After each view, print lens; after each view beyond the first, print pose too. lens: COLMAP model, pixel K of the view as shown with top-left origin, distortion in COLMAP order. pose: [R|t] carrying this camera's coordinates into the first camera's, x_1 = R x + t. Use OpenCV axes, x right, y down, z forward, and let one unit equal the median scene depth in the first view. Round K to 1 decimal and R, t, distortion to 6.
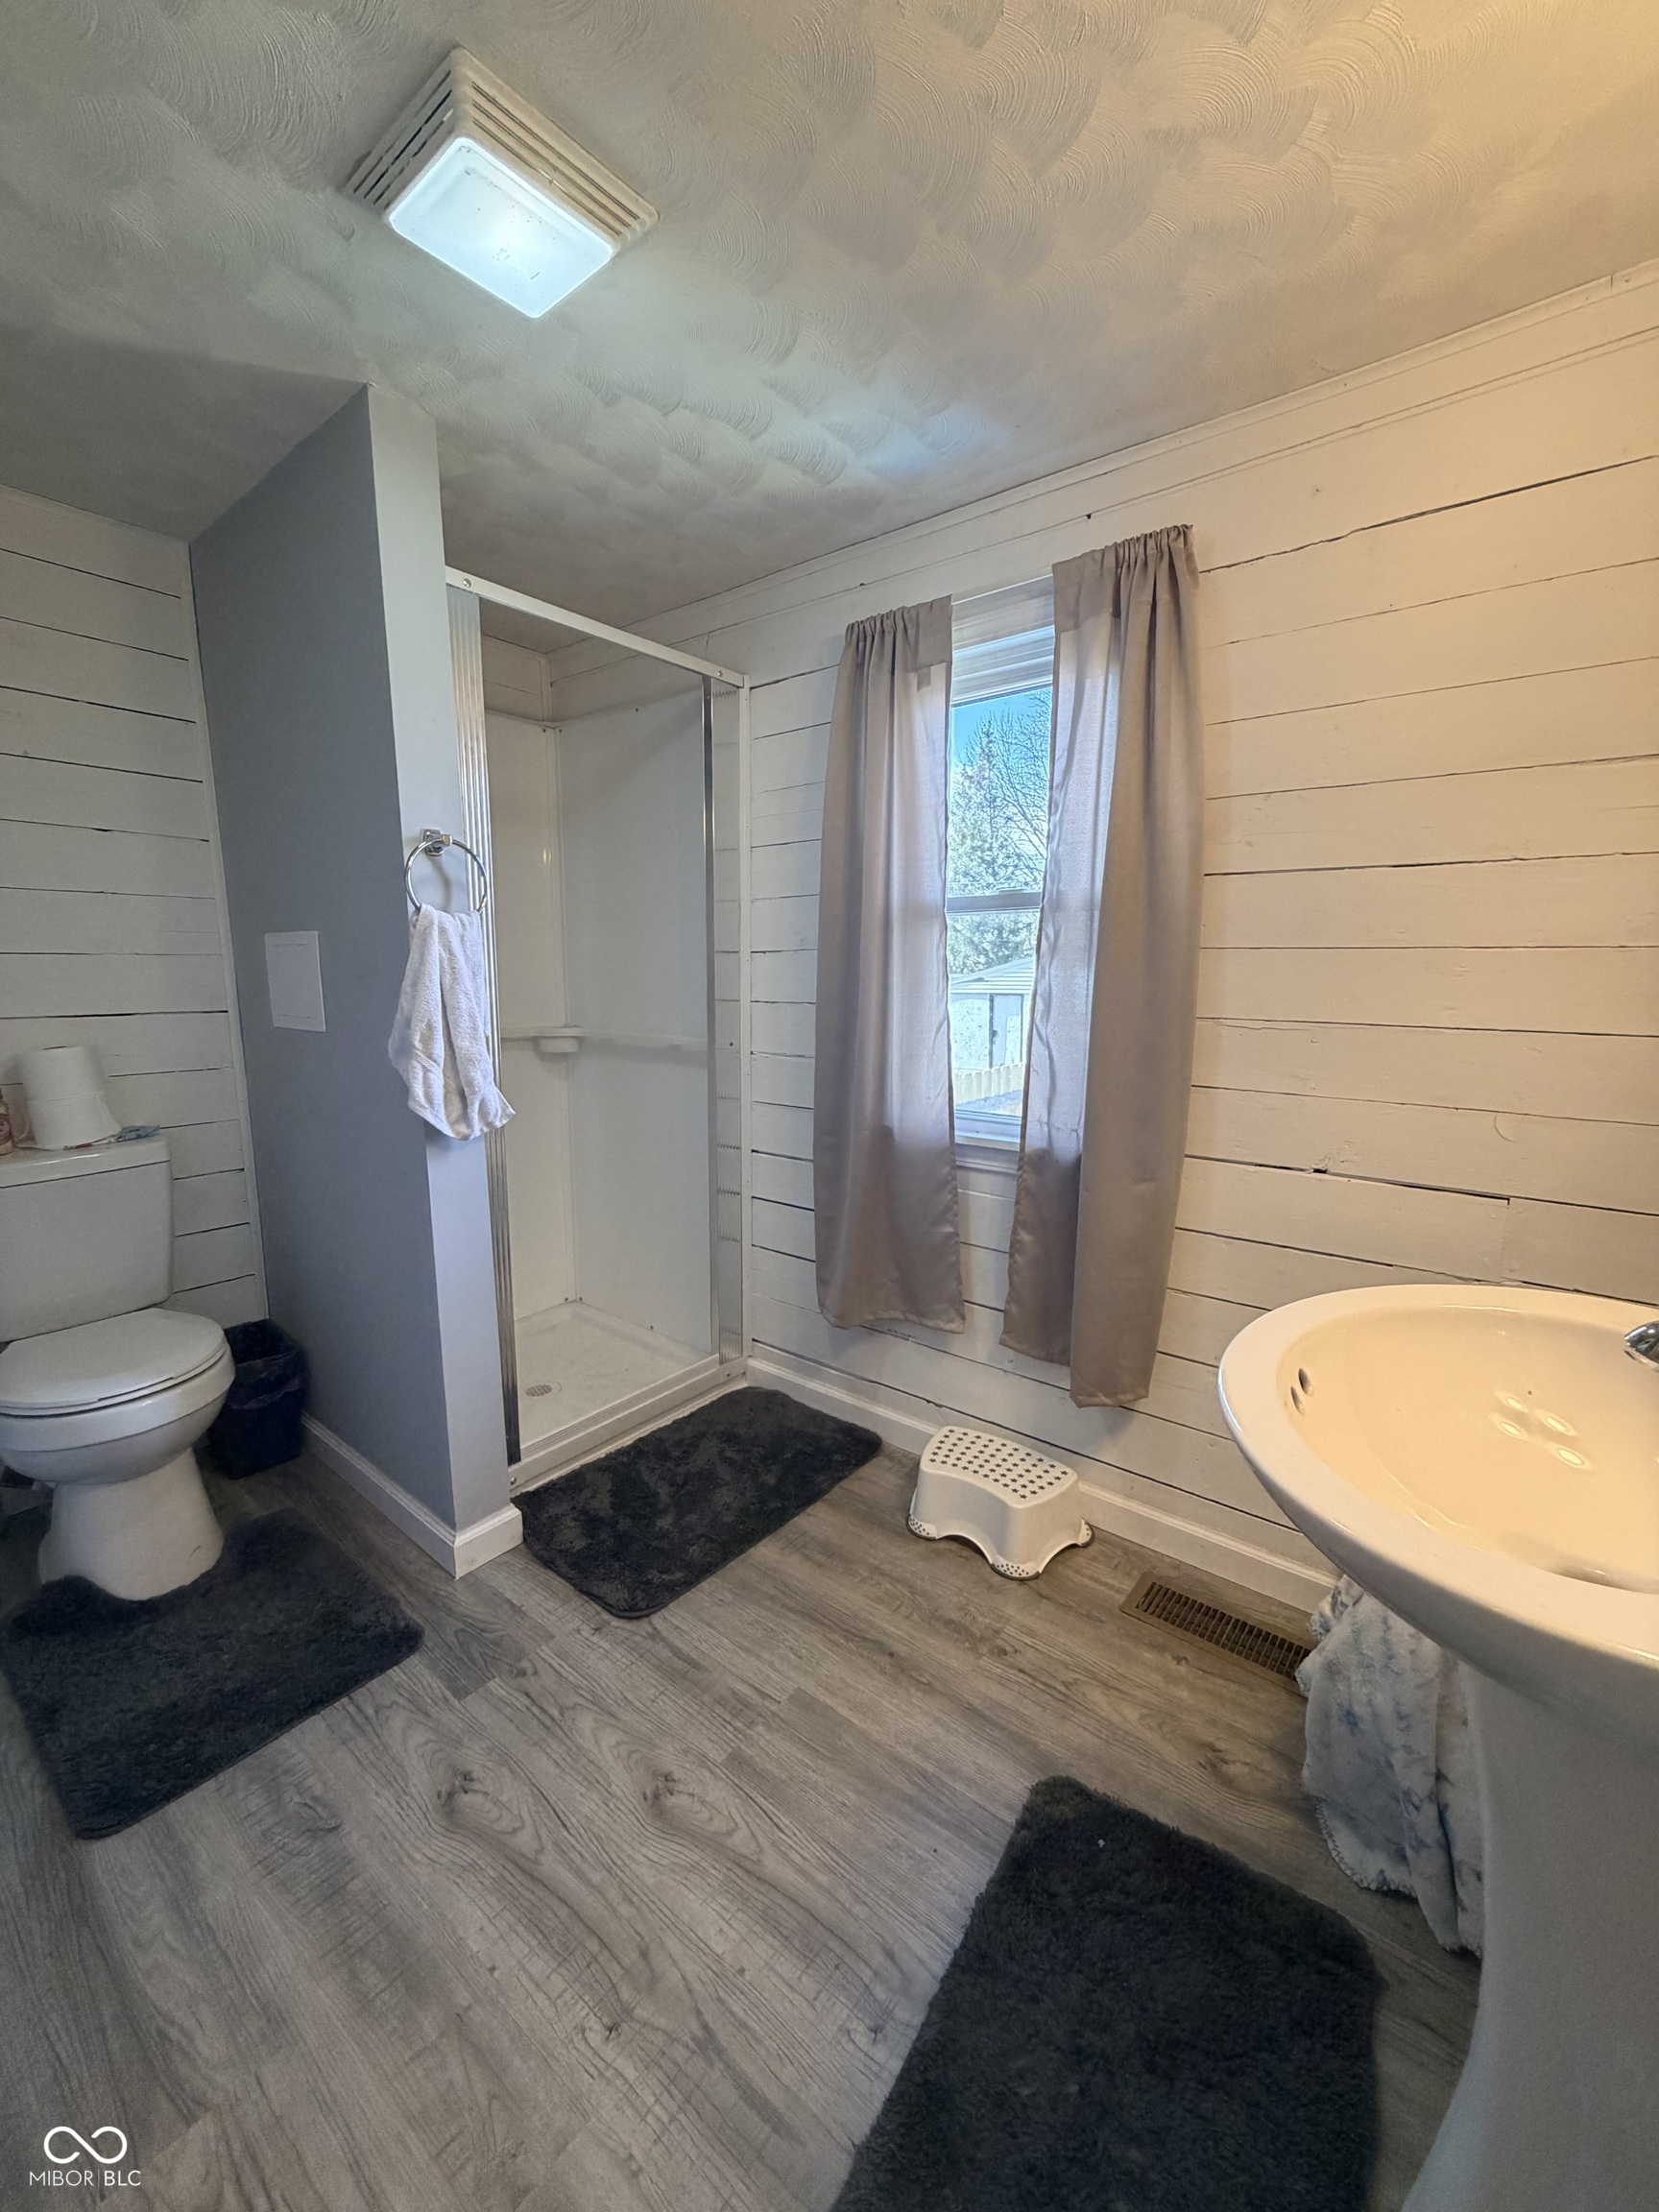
lens RADIAL K [[888.3, 0, 829.5], [0, 888.3, 1106.0], [0, 0, 1]] dist [0.000567, 0.000213]
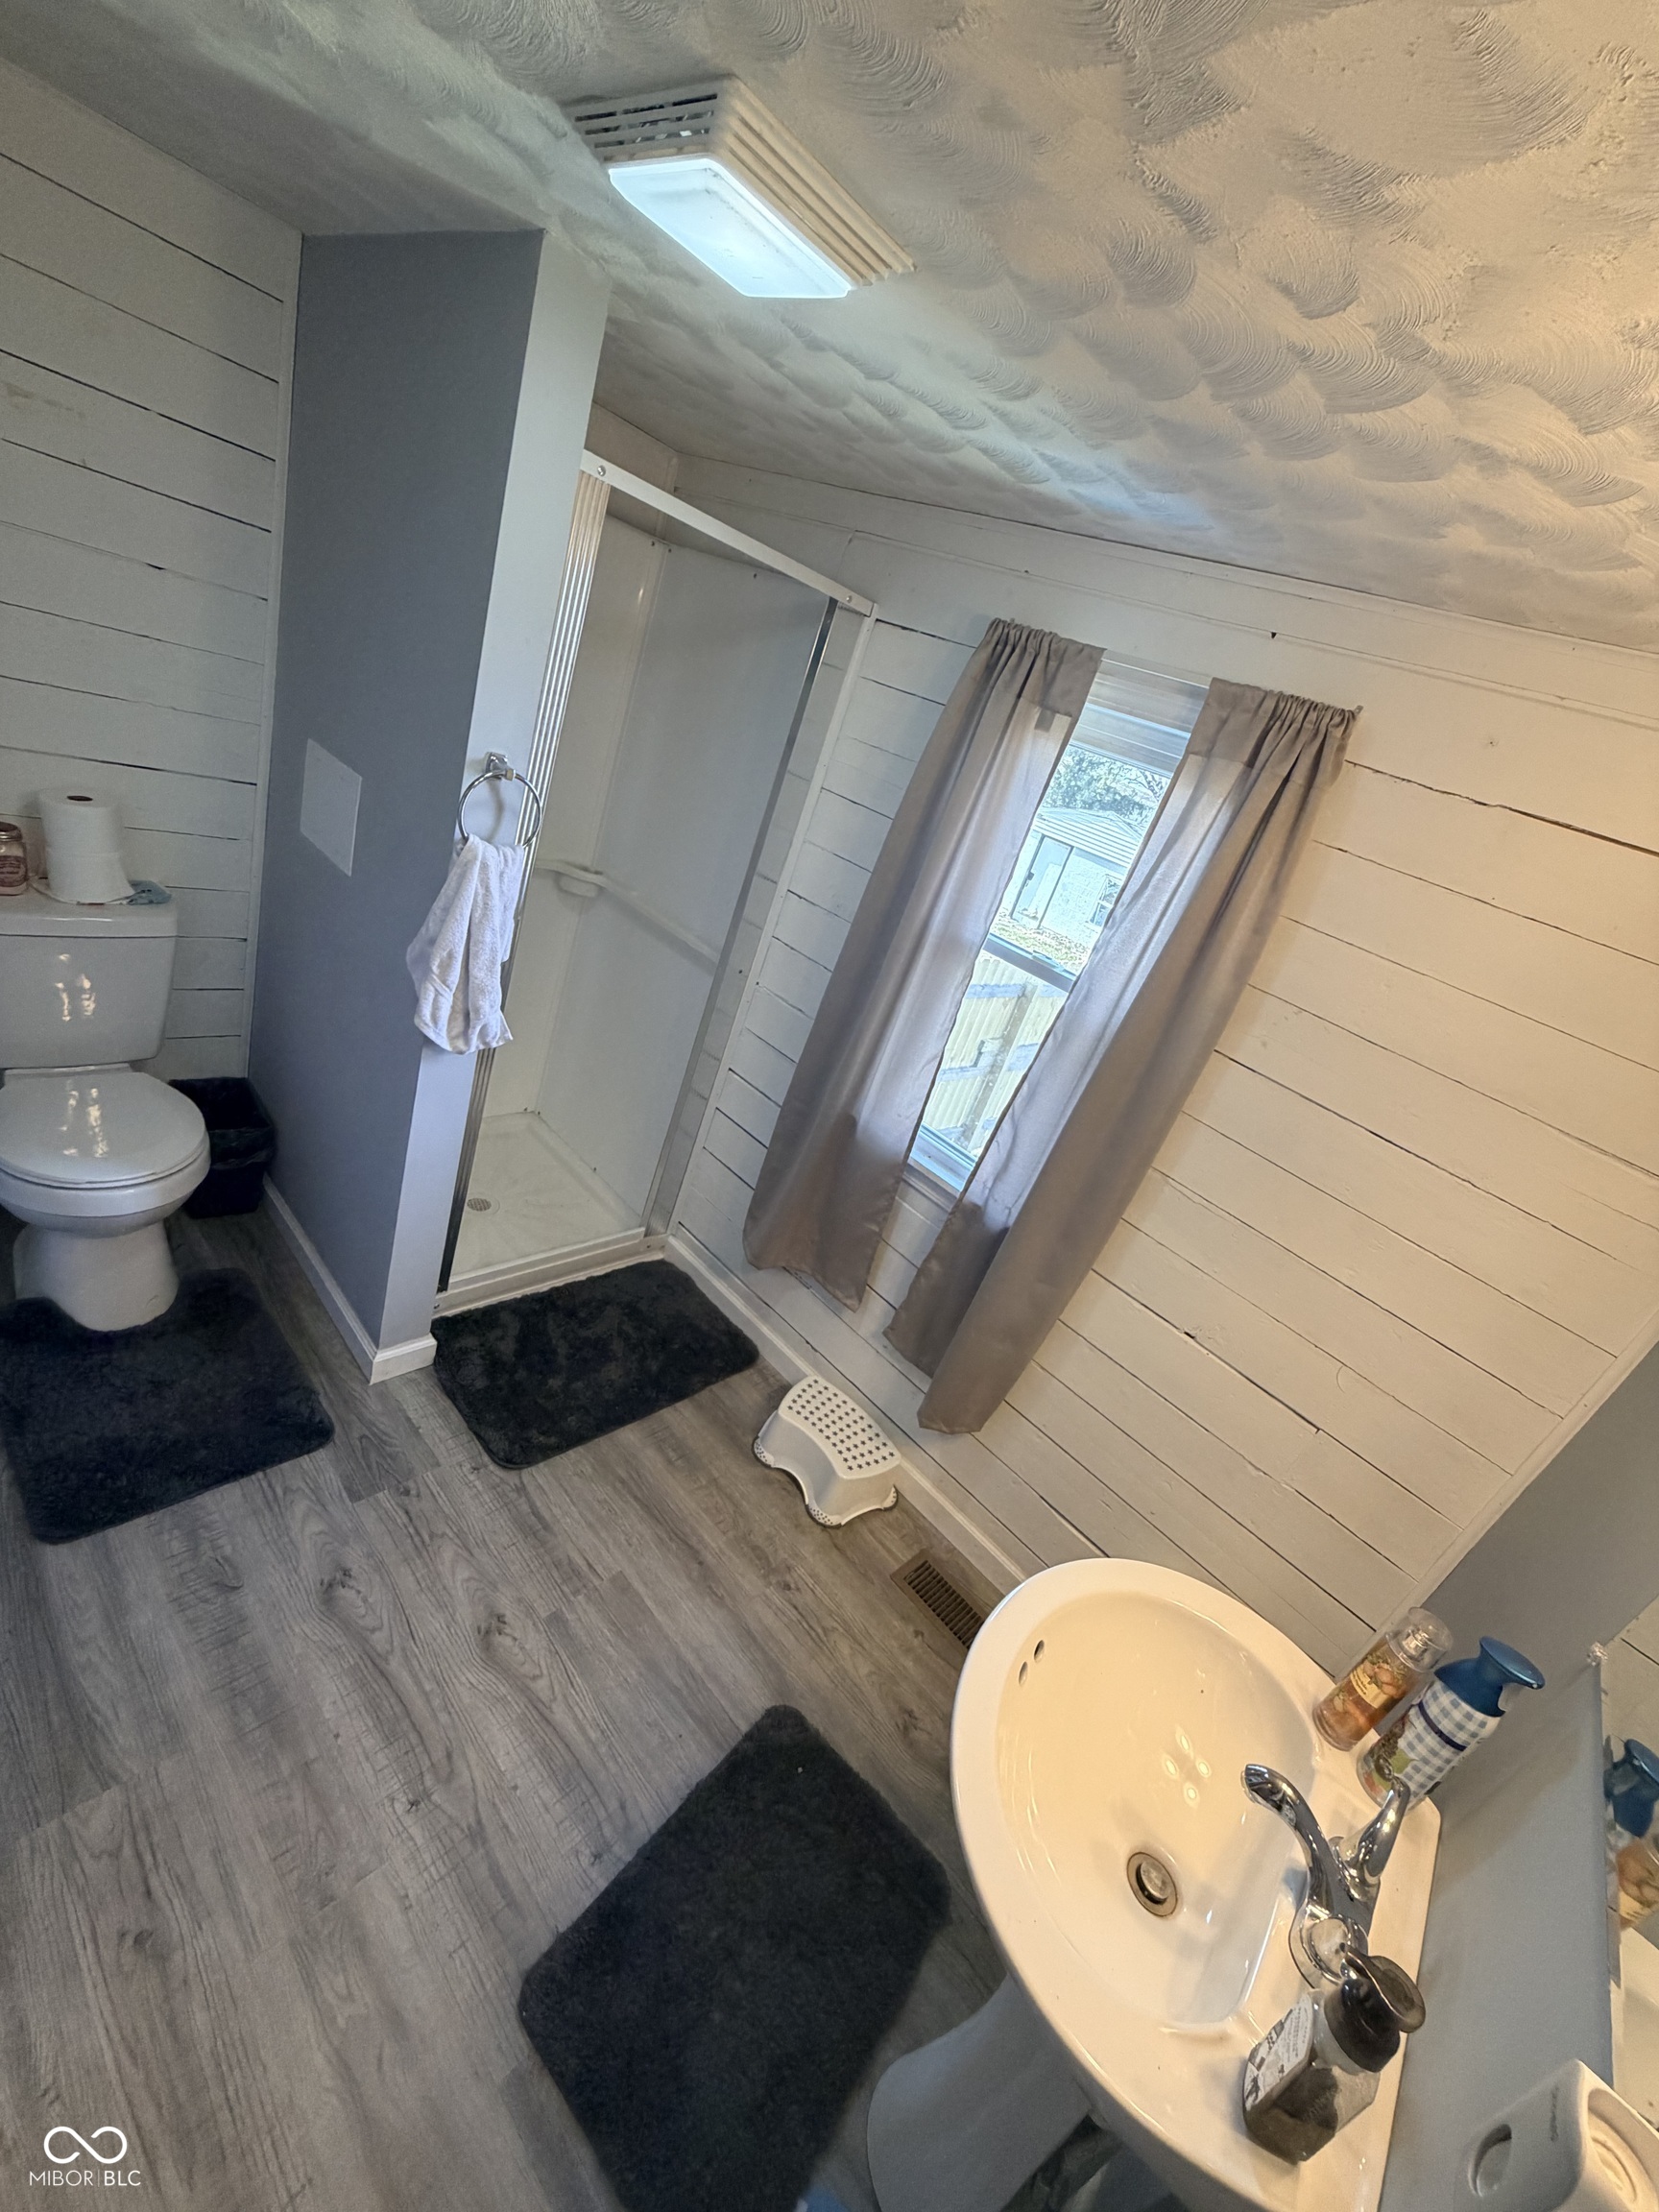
lens RADIAL K [[887.1, 0, 829.5], [0, 887.1, 1106.0], [0, 0, 1]] dist [-0.001670, -0.000319]
pose [[0.944088, 0.323098, 0.065622, -0.045716], [-0.328944, 0.909671, 0.253562, -0.314810], [0.022231, -0.260971, 0.965091, -0.020281]]
